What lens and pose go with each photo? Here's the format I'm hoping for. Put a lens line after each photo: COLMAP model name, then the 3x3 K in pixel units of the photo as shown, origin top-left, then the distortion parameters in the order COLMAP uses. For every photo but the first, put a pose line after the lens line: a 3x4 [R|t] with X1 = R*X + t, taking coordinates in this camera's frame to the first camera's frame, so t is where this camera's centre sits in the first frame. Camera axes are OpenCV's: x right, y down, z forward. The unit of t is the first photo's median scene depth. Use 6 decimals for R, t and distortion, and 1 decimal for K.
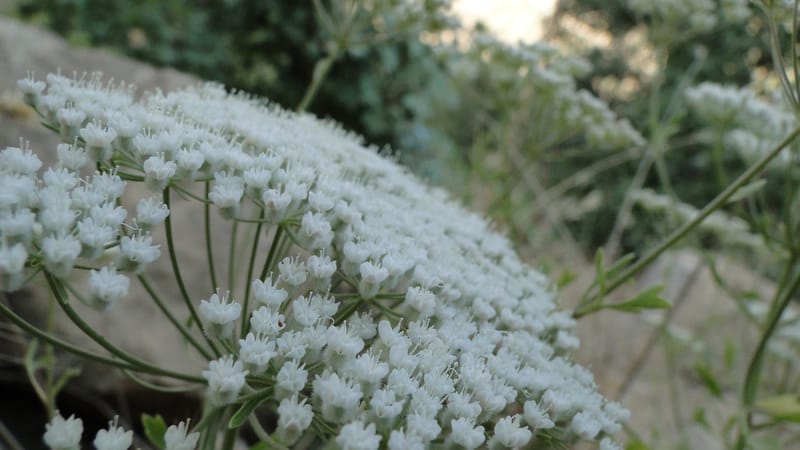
lens RADIAL K [[649.7, 0, 400.0], [0, 649.7, 225.0], [0, 0, 1]] dist [-0.038357, -0.004055]
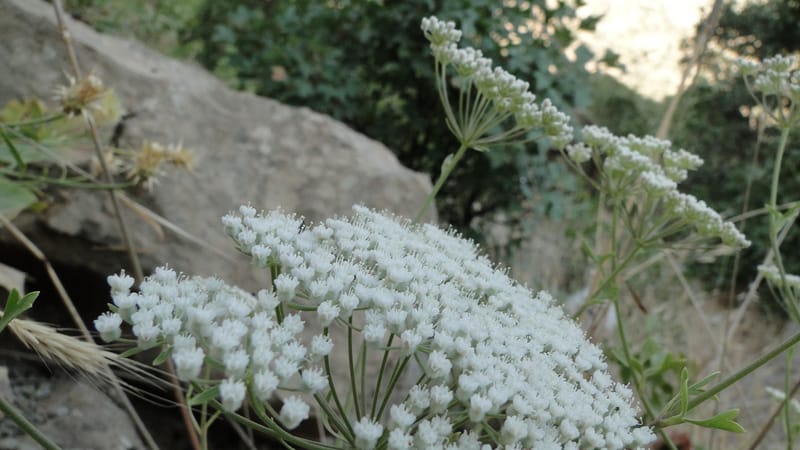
lens RADIAL K [[634.0, 0, 400.0], [0, 634.0, 225.0], [0, 0, 1]] dist [-0.004649, -0.001827]
pose [[0.982086, 0.048341, -0.182128, 0.014414], [-0.057576, 0.997292, -0.045766, -0.204593], [0.179422, 0.055432, 0.982209, -0.289238]]
